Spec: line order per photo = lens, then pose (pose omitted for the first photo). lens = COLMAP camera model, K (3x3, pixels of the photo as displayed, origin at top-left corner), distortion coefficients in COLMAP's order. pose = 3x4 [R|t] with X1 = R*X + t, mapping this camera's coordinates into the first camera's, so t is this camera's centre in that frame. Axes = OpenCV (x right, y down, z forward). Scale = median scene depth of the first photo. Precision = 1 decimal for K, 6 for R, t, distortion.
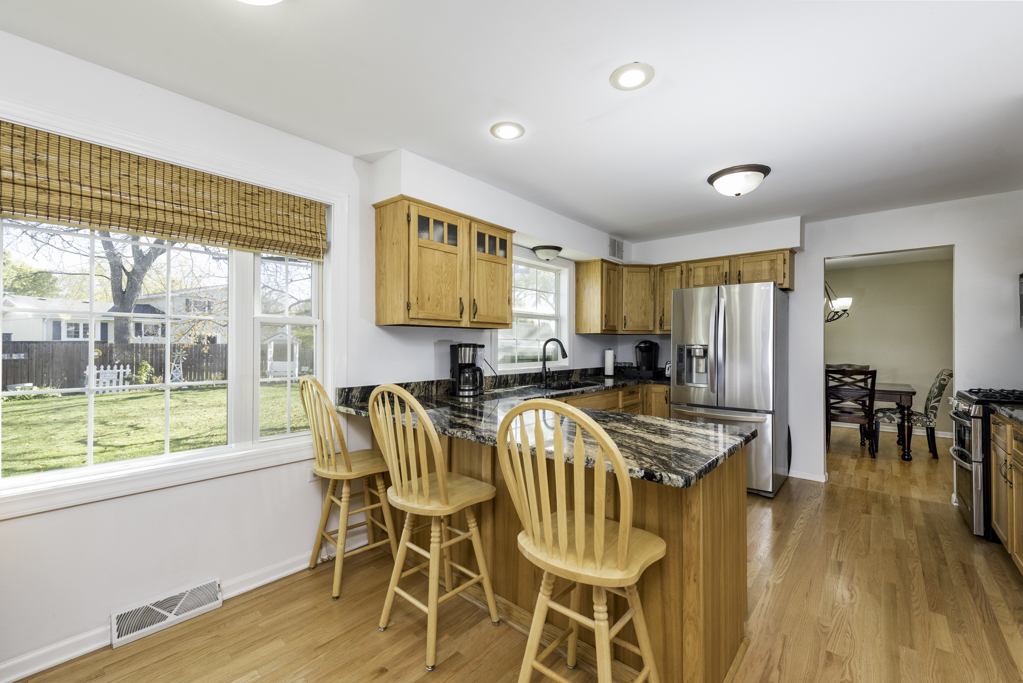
lens RADIAL K [[412.0, 0, 509.3], [0, 412.0, 342.5], [0, 0, 1]] dist [0.002866, 0.000155]
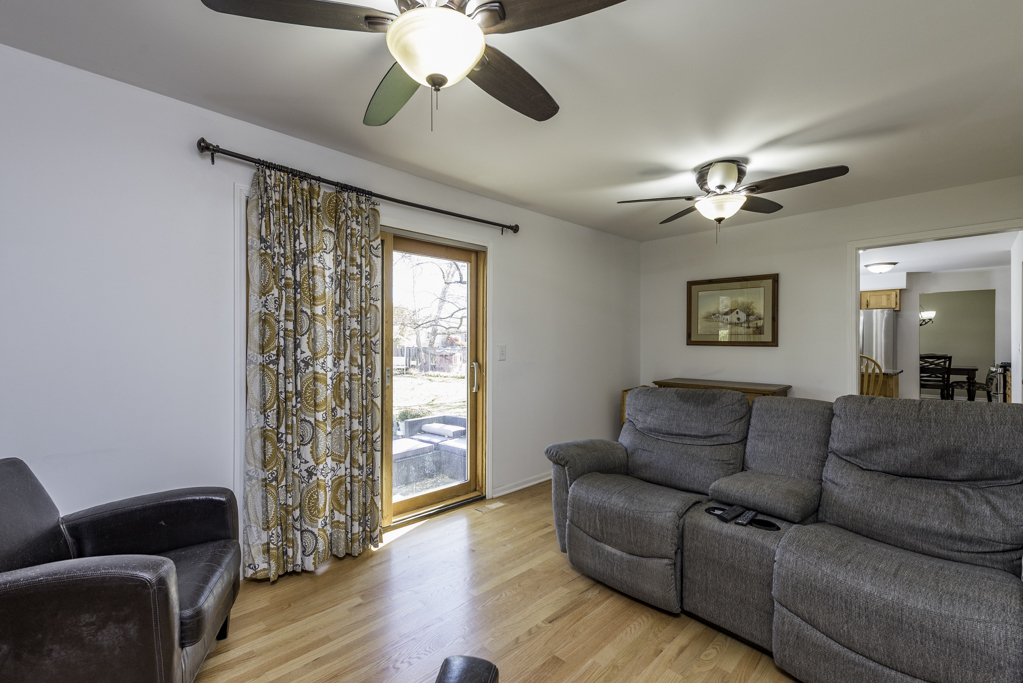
lens RADIAL K [[412.0, 0, 509.3], [0, 412.0, 342.5], [0, 0, 1]] dist [0.002866, 0.000155]
pose [[0.994283, 0.001436, -0.106767, -1.738640], [-0.000526, 0.999963, 0.008554, -0.015659], [0.106775, -0.008449, 0.994247, -2.070096]]
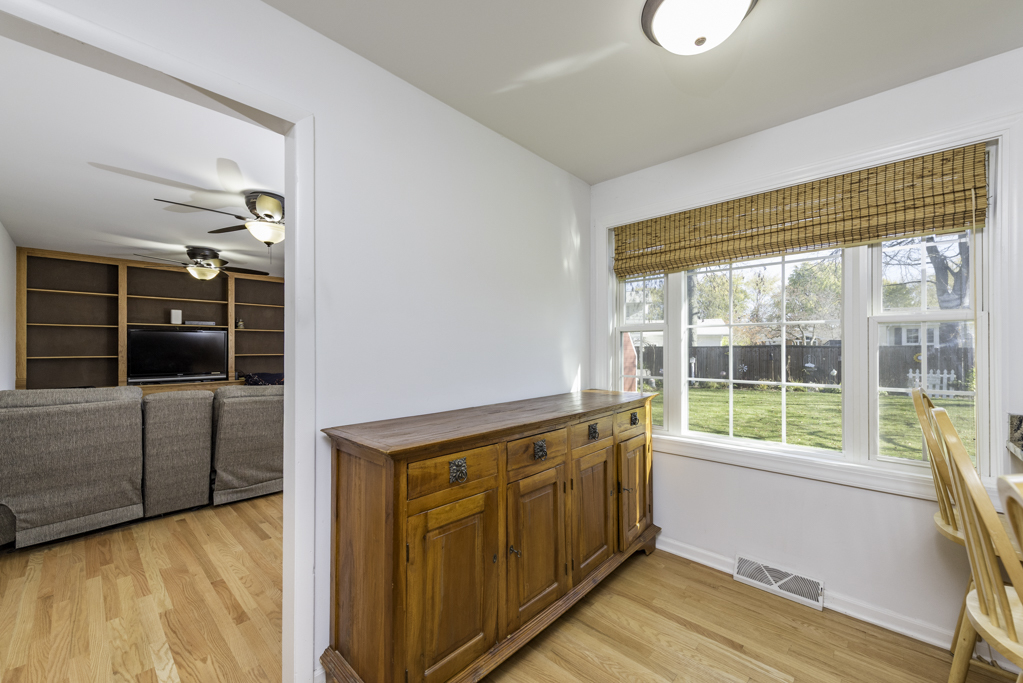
lens RADIAL K [[408.4, 0, 530.3], [0, 408.4, 346.4], [0, 0, 1]] dist [-0.003342, -0.001089]
pose [[-0.014742, -0.007074, -0.999866, 0.089908], [0.005969, 0.999957, -0.007163, 0.001187], [0.999874, -0.006074, -0.014699, 0.095626]]
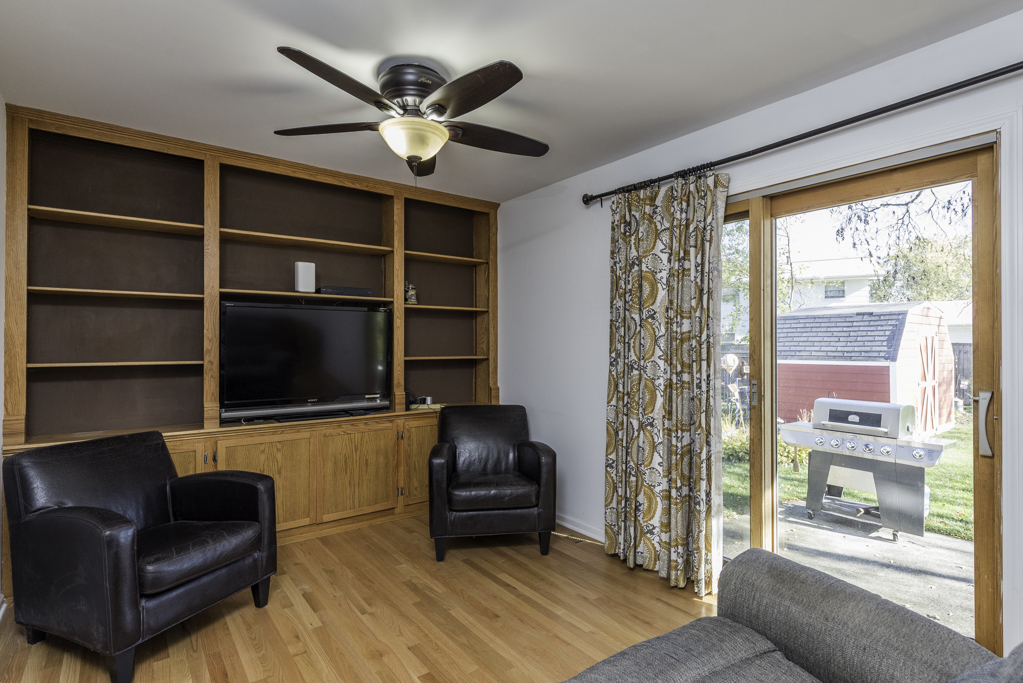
lens RADIAL K [[509.3, 0, 511.5], [0, 509.3, 341.5], [0, 0, 1]] dist [-0.001939, -0.000784]
pose [[-0.204882, -0.010197, -0.978734, -1.056503], [0.004879, 0.999923, -0.011439, -0.006349], [0.978774, -0.007119, -0.204817, -1.223614]]
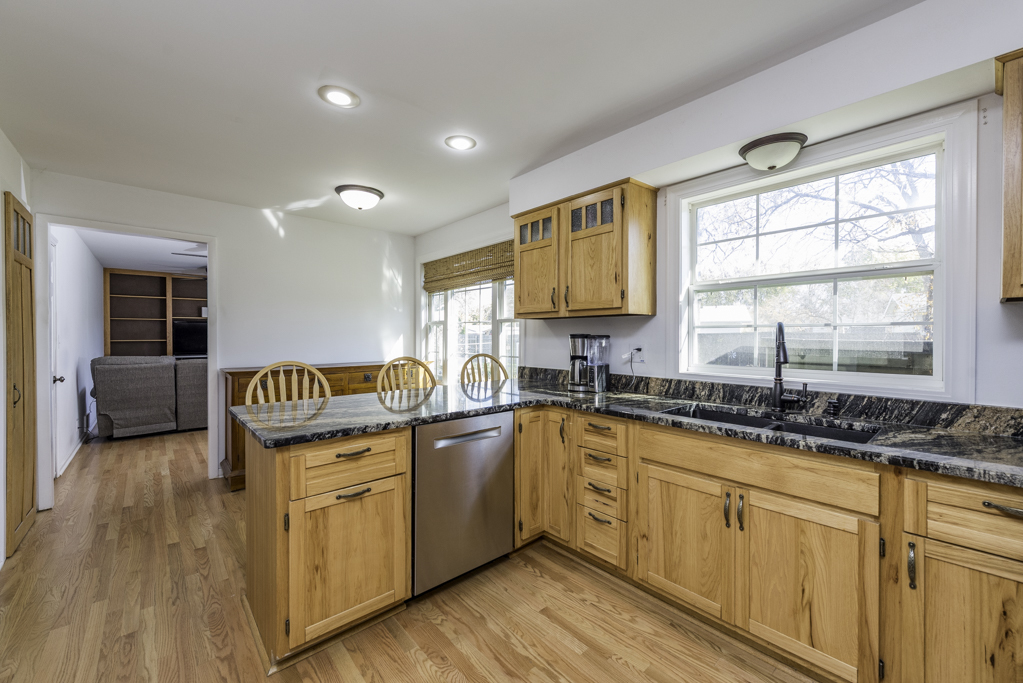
lens RADIAL K [[412.0, 0, 509.3], [0, 412.0, 342.5], [0, 0, 1]] dist [0.002866, 0.000155]
pose [[-0.128921, 0.017719, -0.991497, 0.828404], [0.005269, 0.999838, 0.017183, 0.005357], [0.991641, -0.003009, -0.128993, 0.957901]]
